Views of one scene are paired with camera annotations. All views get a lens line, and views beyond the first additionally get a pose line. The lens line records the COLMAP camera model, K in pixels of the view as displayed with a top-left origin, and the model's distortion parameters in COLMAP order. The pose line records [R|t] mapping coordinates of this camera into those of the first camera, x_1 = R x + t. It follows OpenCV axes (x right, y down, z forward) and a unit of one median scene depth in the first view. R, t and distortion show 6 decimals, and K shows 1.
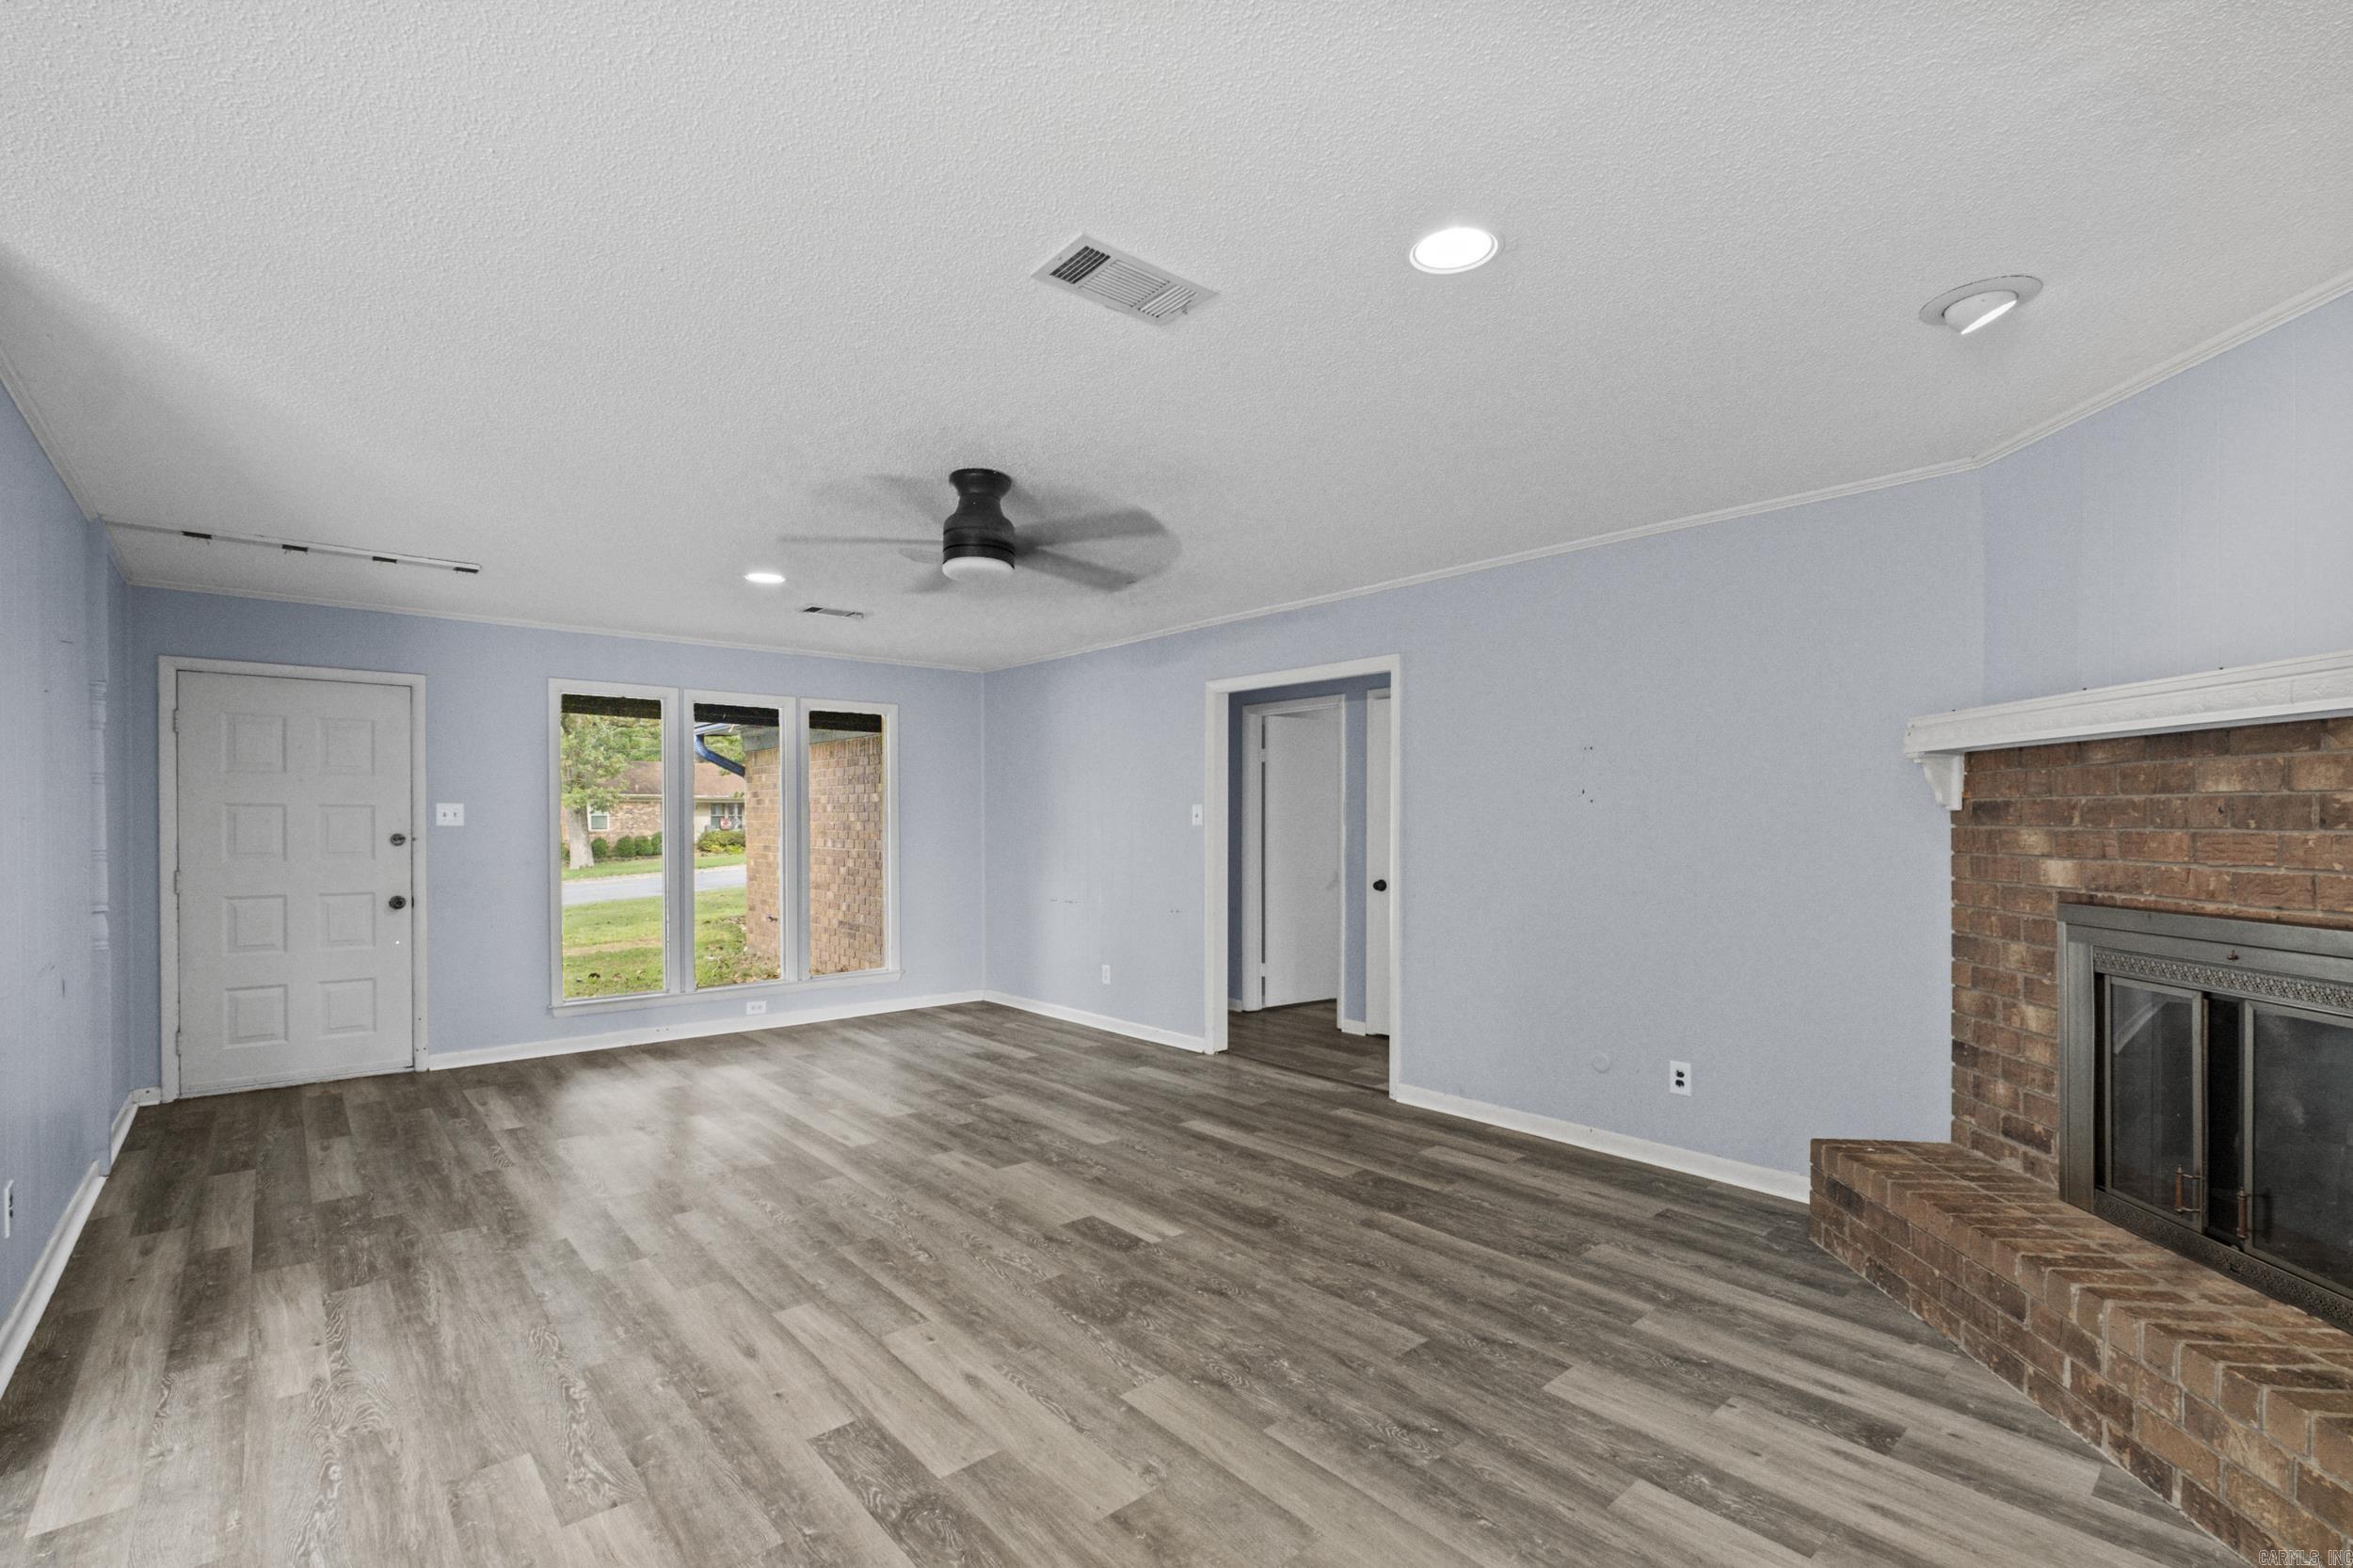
lens RADIAL K [[1045.1, 0, 1190.0], [0, 1045.1, 834.0], [0, 0, 1]] dist [-0.001123, 0.000184]
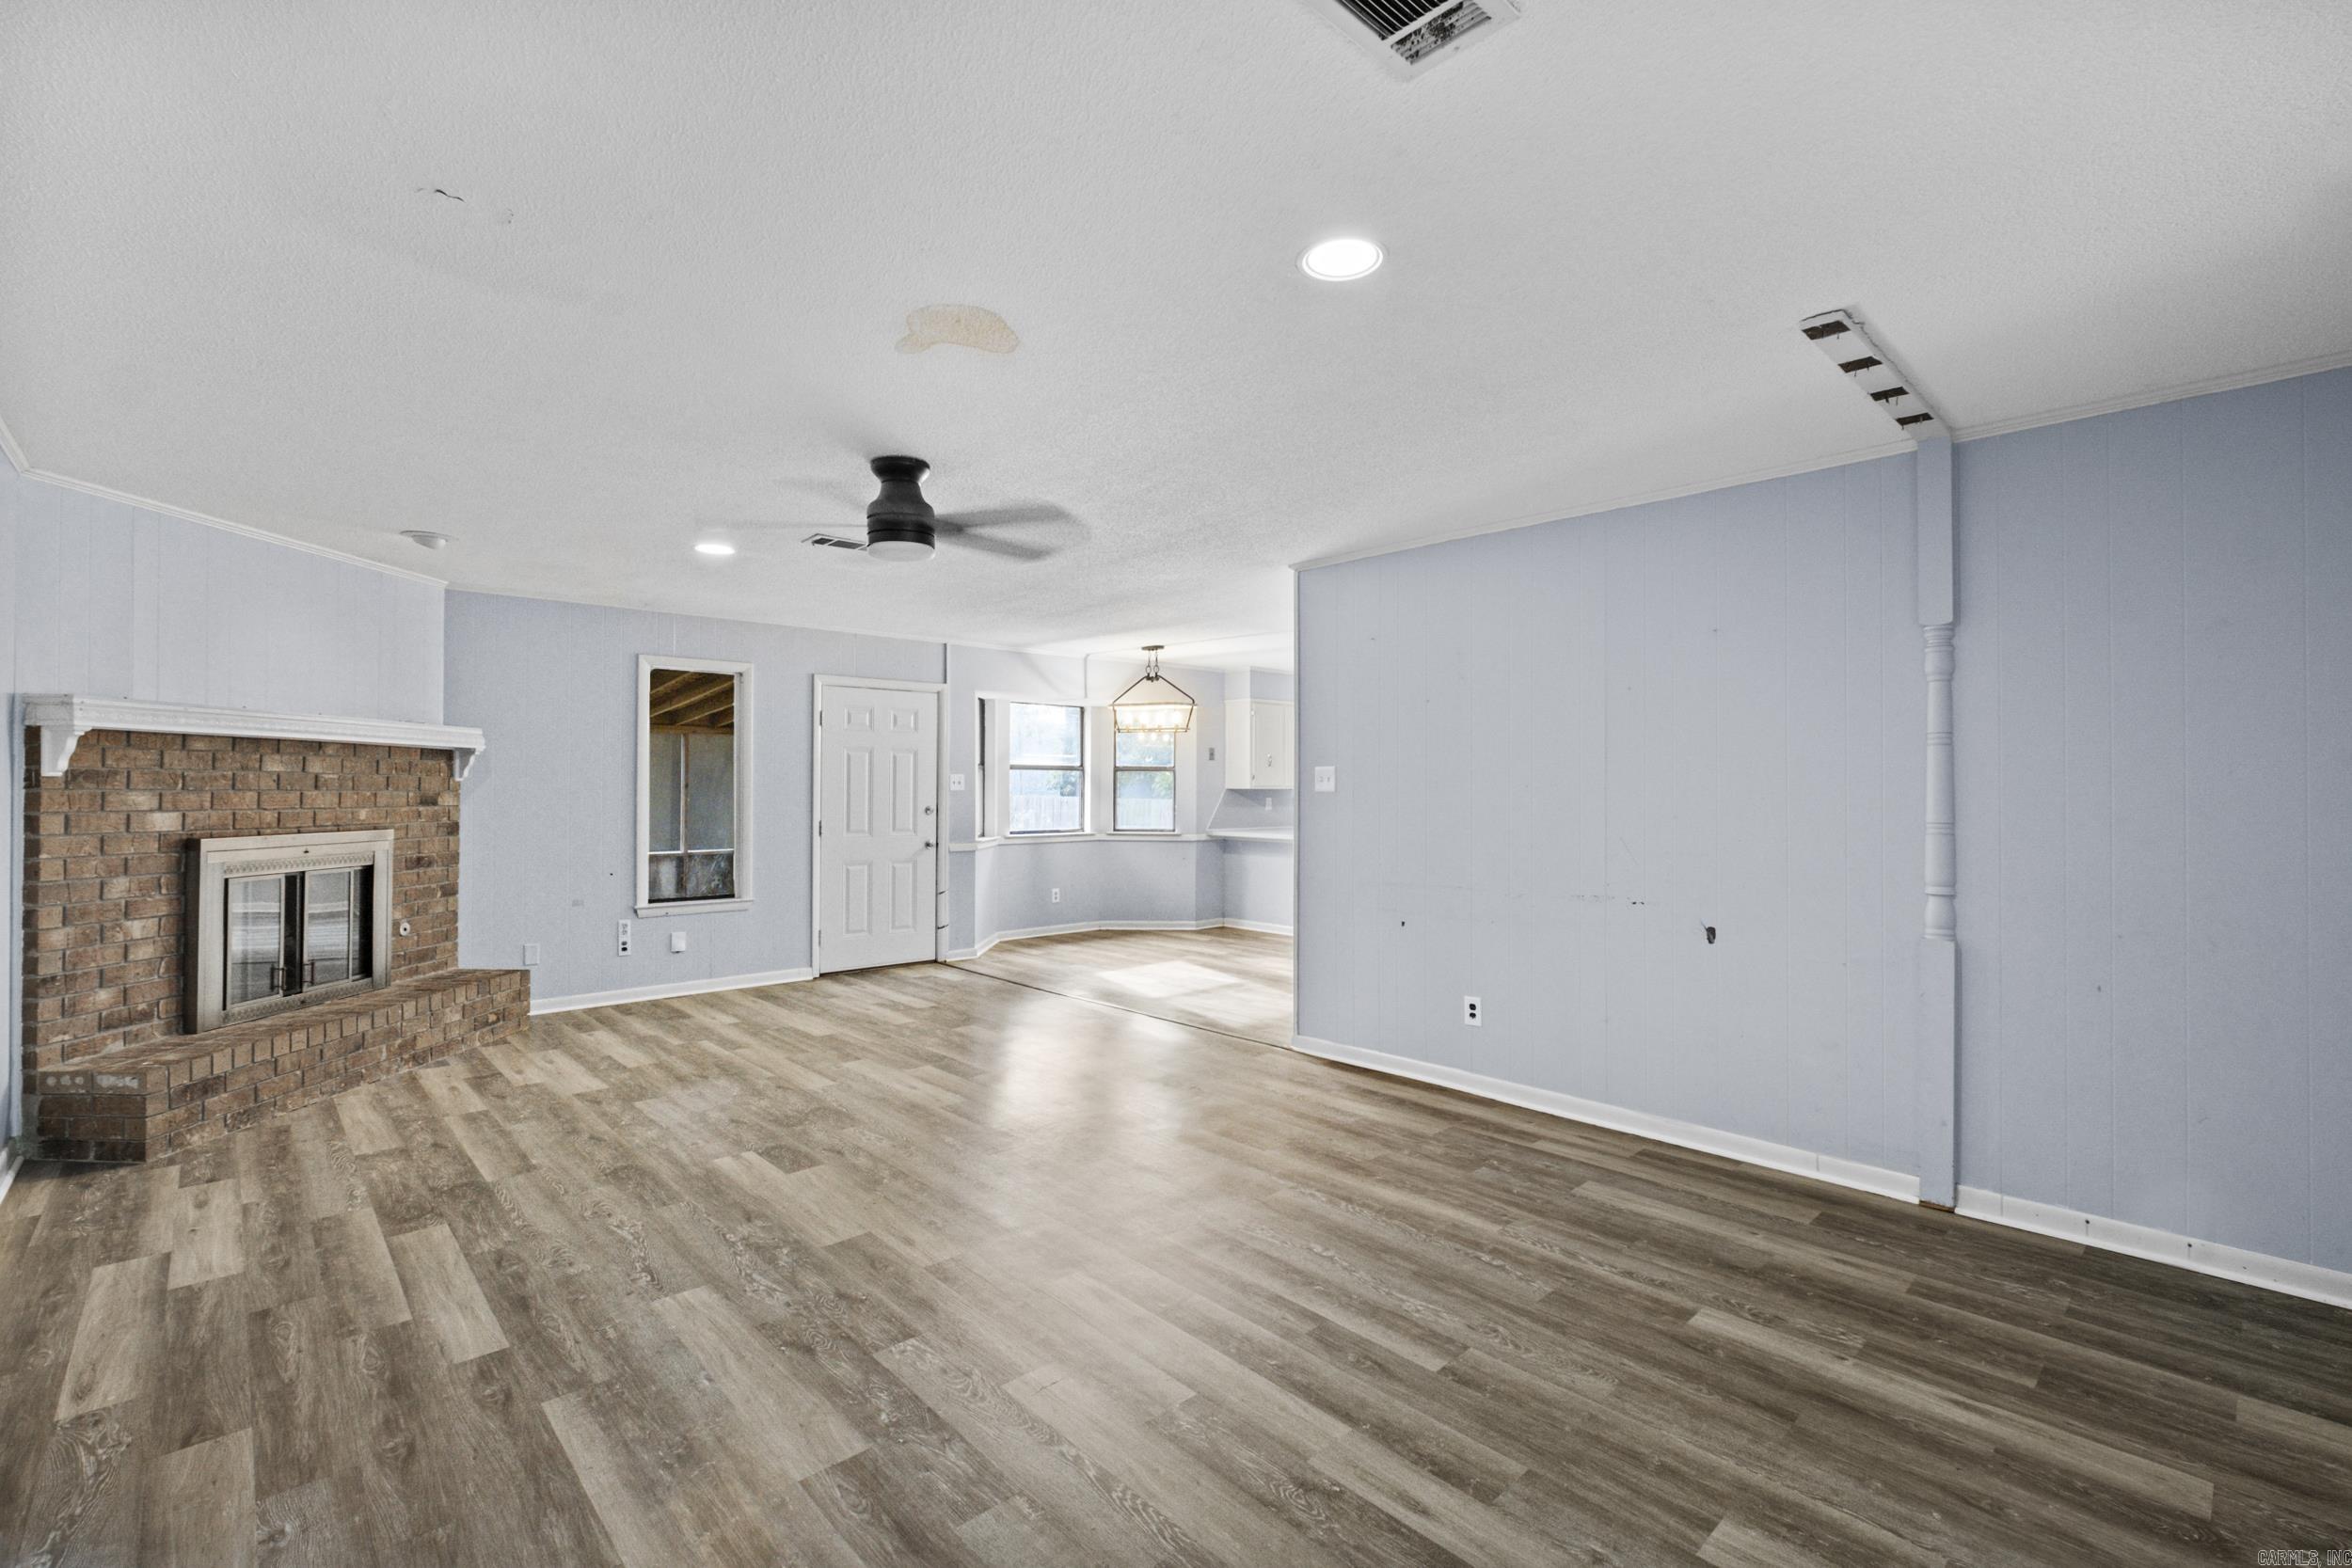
lens RADIAL K [[1044.6, 0, 1171.2], [0, 1044.6, 781.0], [0, 0, 1]] dist [-0.001123, 0.000184]
pose [[-0.999890, -0.000491, -0.014837, -0.469063], [-0.000555, 0.999991, 0.004268, -0.021842], [0.014835, 0.004276, -0.999881, 2.097998]]
